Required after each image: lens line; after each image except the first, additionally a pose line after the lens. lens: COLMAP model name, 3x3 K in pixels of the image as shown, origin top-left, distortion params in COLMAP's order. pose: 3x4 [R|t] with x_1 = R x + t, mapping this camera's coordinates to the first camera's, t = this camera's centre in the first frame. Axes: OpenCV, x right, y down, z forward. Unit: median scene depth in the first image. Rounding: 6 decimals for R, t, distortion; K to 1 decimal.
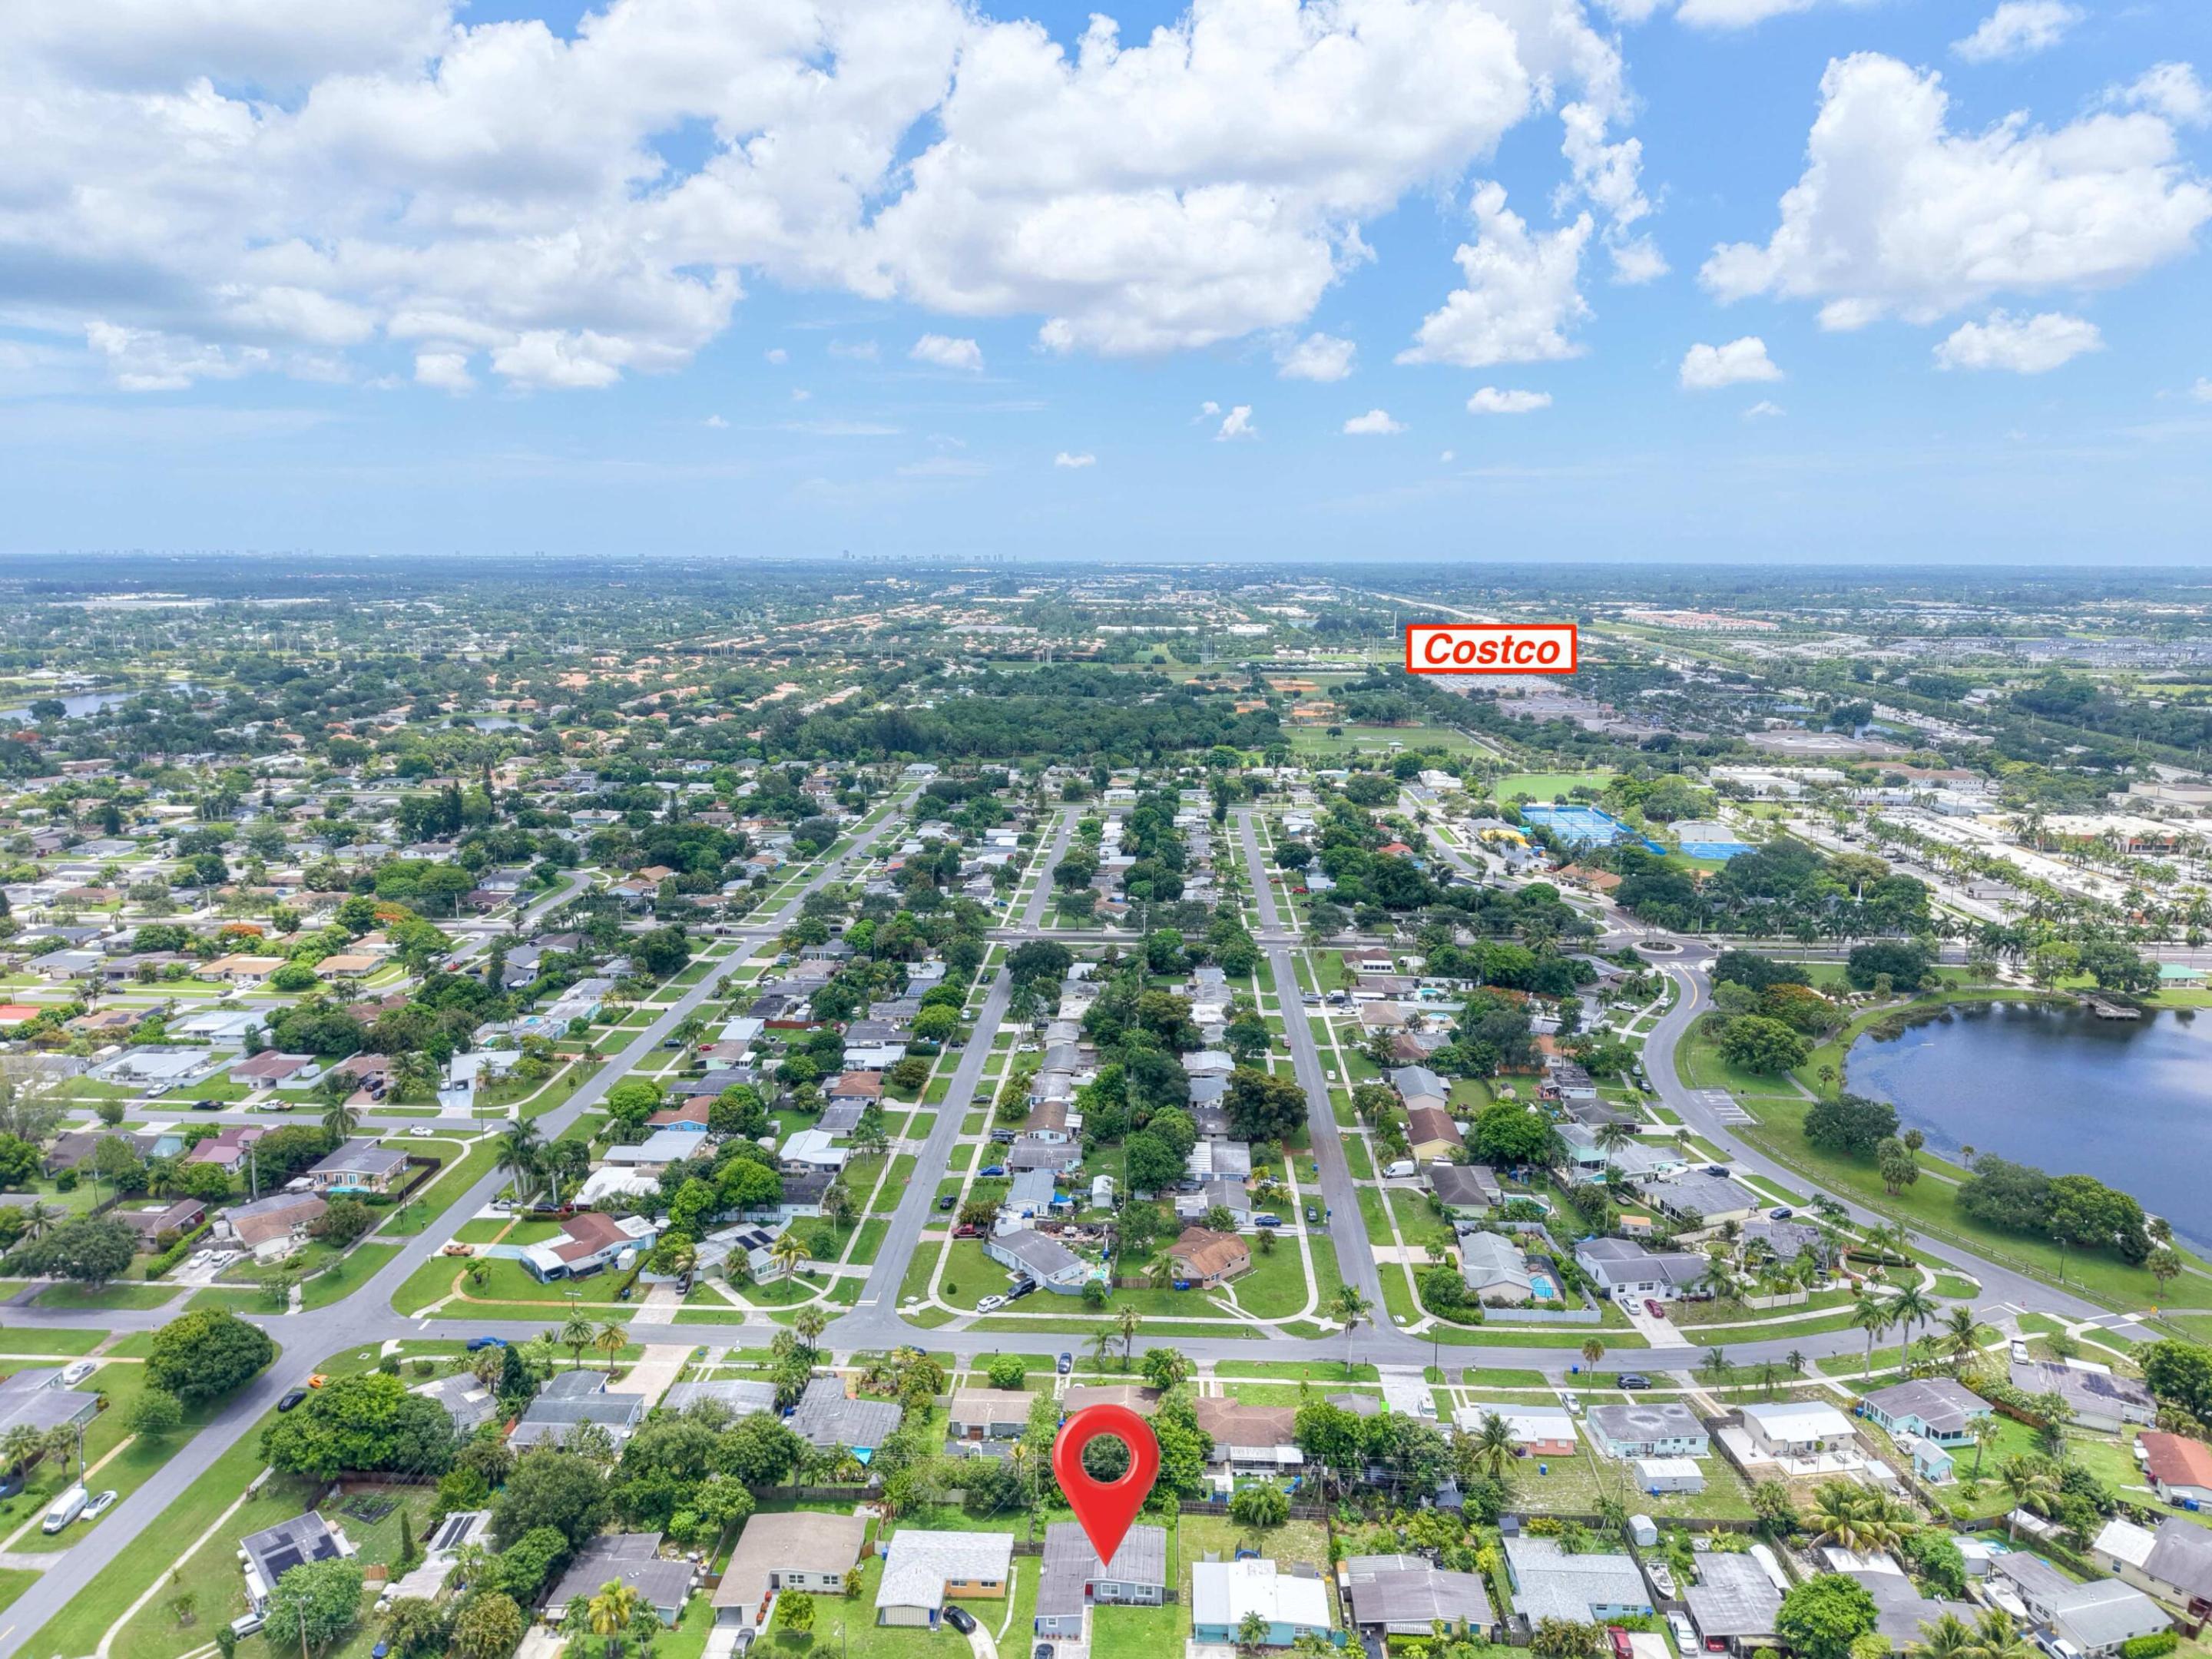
lens RADIAL K [[1484.8, 0, 1106.0], [0, 1484.8, 829.5], [0, 0, 1]] dist [0.004802, 0.003179]
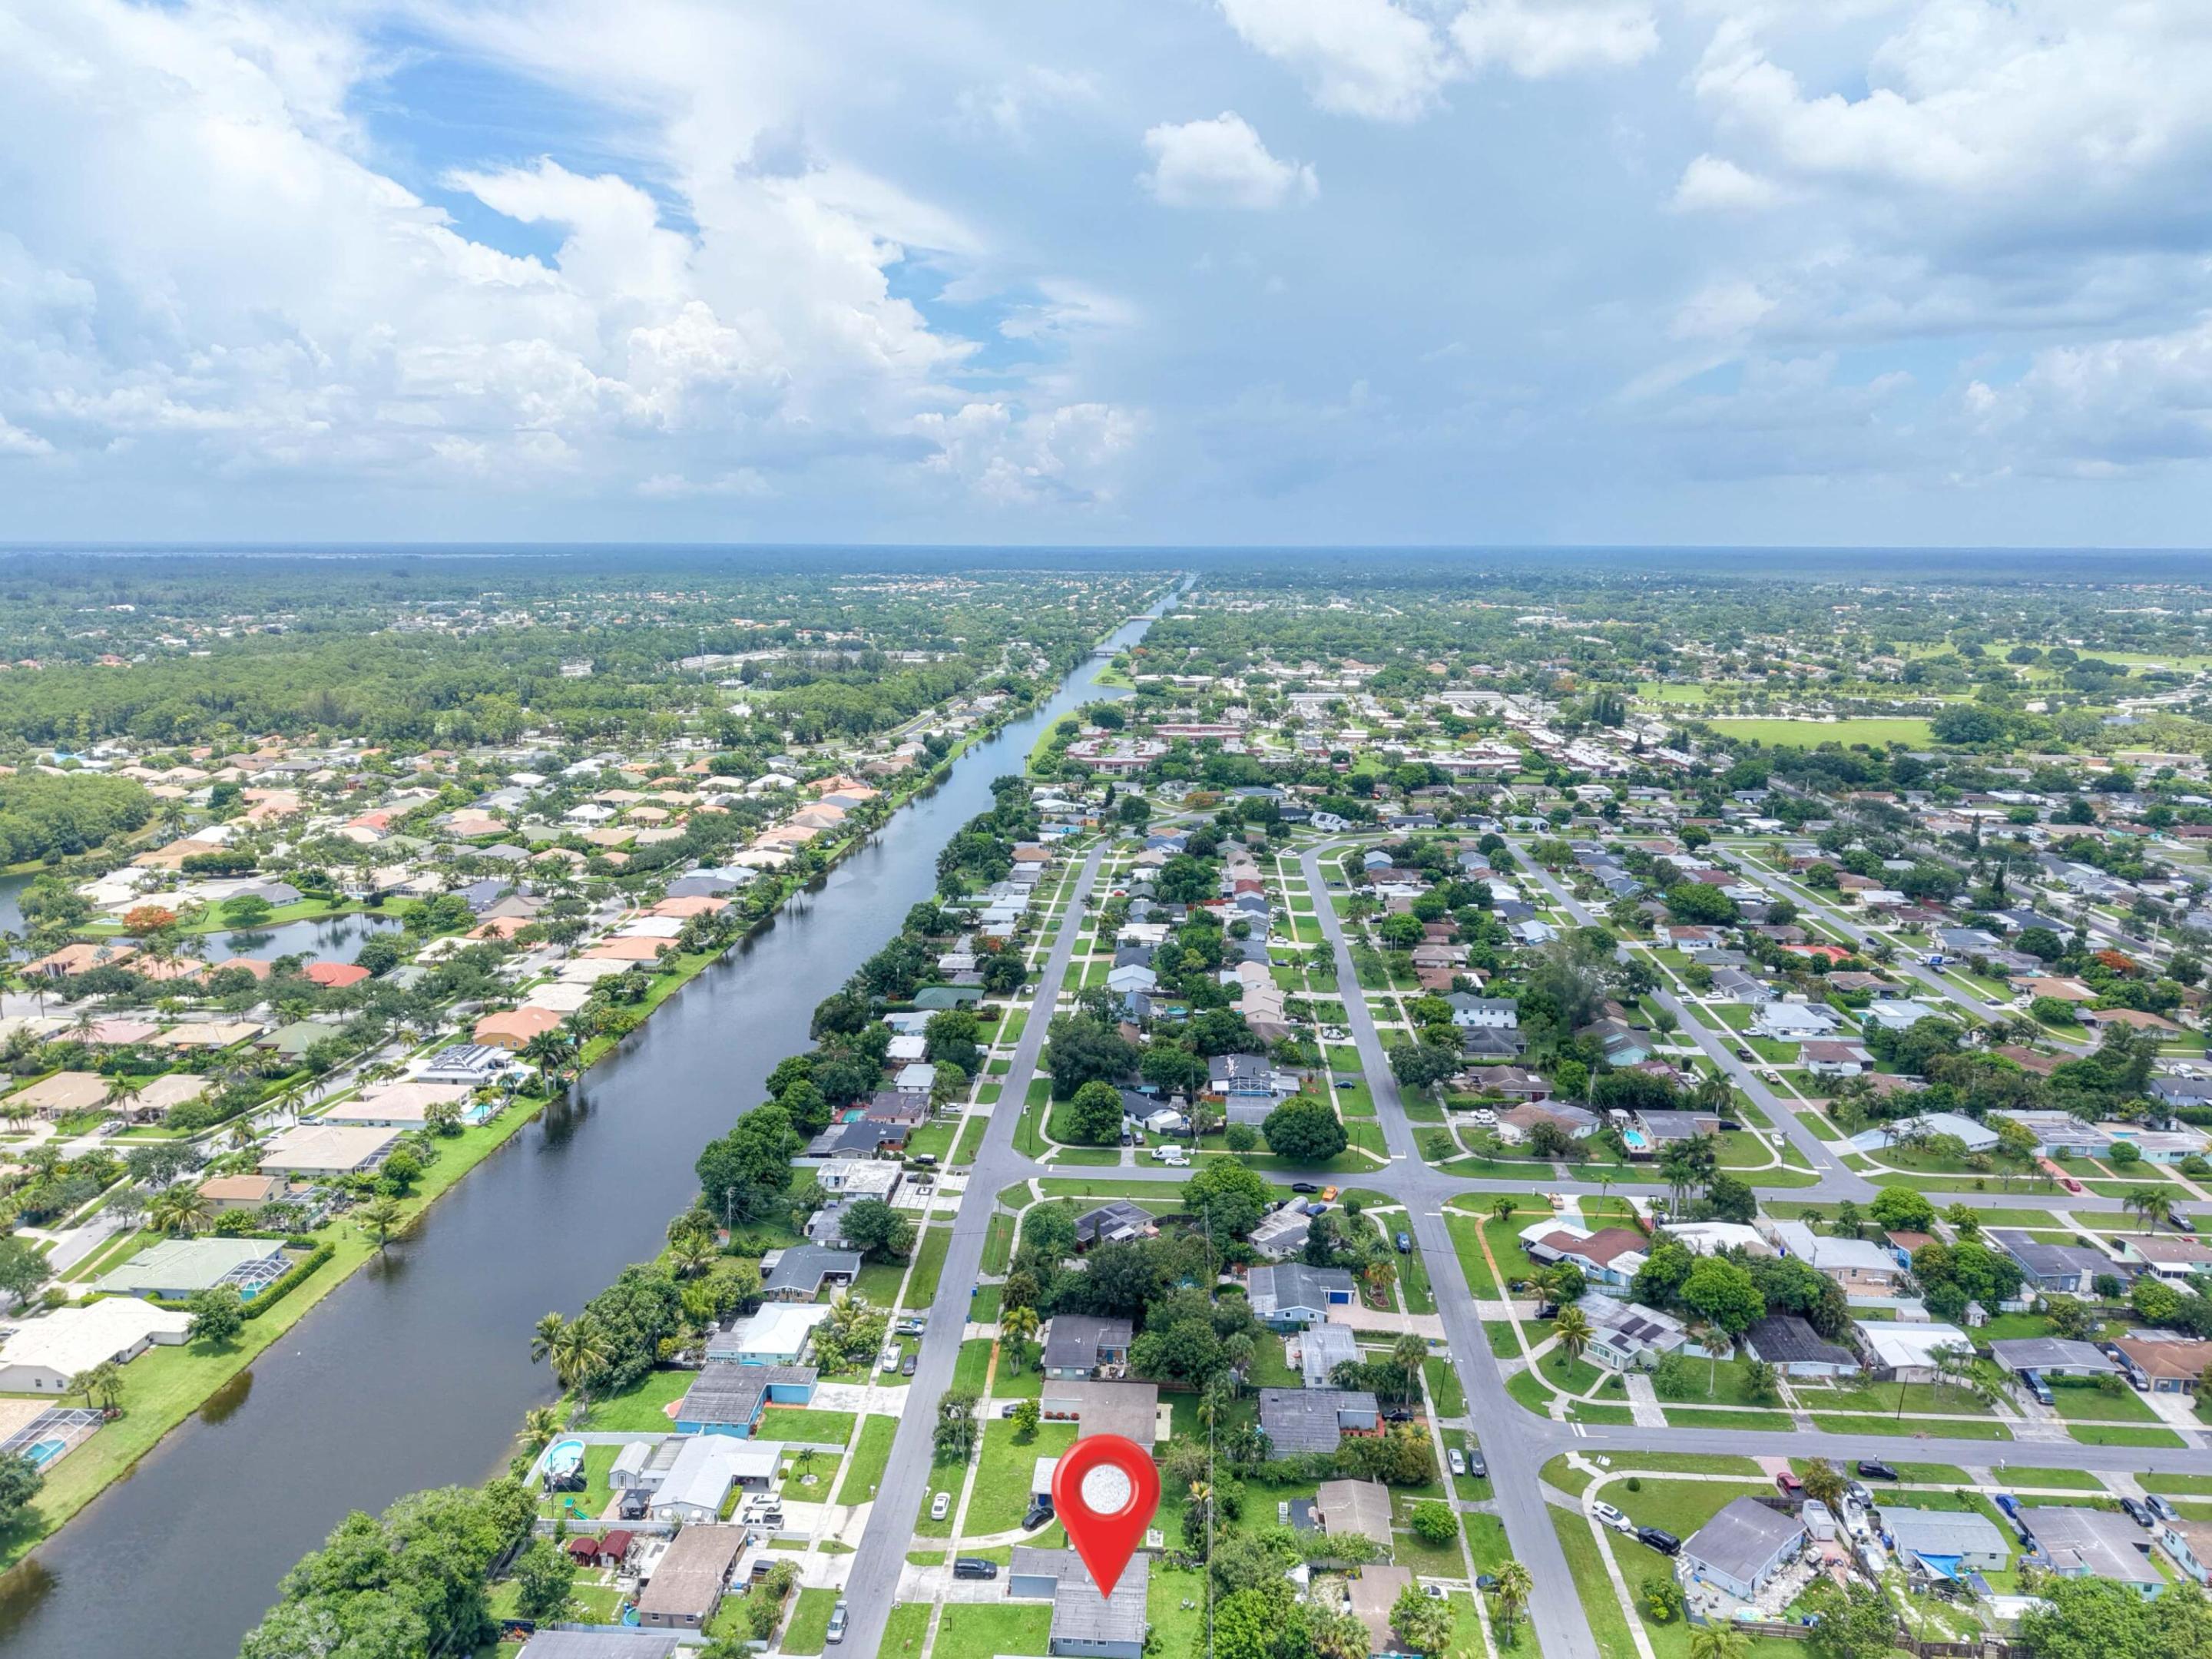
lens RADIAL K [[1484.8, 0, 1106.0], [0, 1484.8, 829.5], [0, 0, 1]] dist [0.004802, 0.003179]
pose [[-0.007594, 0.185700, -0.982577, 0.557697], [-0.189268, 0.964577, 0.183761, -0.109048], [0.981896, 0.187366, 0.027822, 0.581615]]
